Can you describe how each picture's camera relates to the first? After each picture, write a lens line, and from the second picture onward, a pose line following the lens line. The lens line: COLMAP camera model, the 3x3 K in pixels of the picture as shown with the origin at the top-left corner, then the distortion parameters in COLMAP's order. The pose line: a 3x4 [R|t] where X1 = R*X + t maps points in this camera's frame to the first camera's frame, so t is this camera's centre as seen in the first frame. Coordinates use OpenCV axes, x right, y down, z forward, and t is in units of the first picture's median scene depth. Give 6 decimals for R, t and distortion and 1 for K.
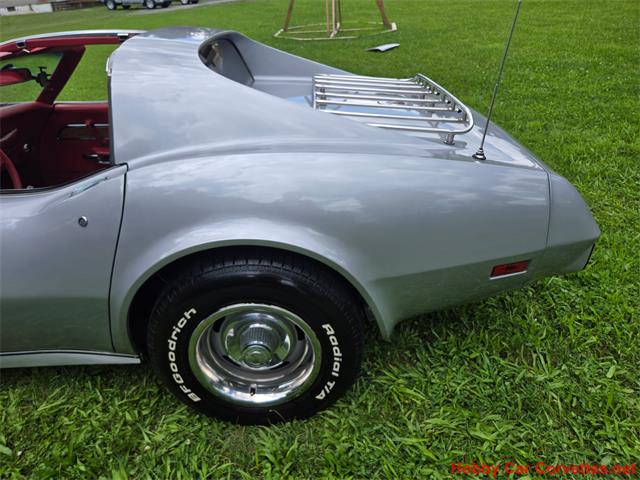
lens RADIAL K [[430.0, 0, 327.7], [0, 430.0, 226.4], [0, 0, 1]] dist [0.000954, -0.001559]
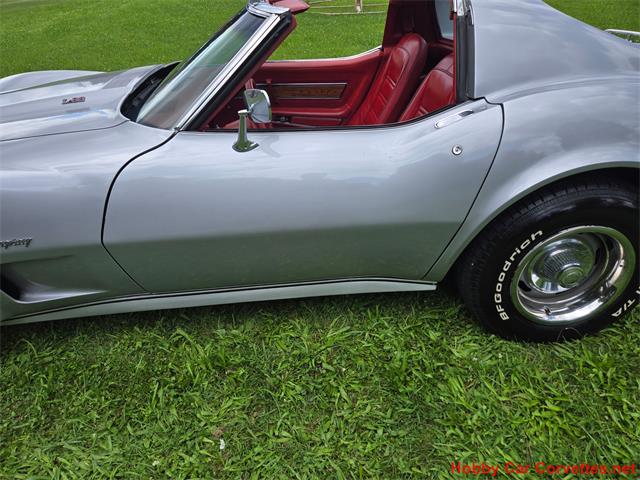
lens RADIAL K [[419.8, 0, 320.3], [0, 419.8, 229.2], [0, 0, 1]] dist [0.056548, -0.048275]
pose [[0.999153, -0.011678, 0.039464, -0.827233], [0.009760, 0.998778, 0.048455, 0.115816], [-0.039982, -0.048029, 0.998045, -0.062325]]
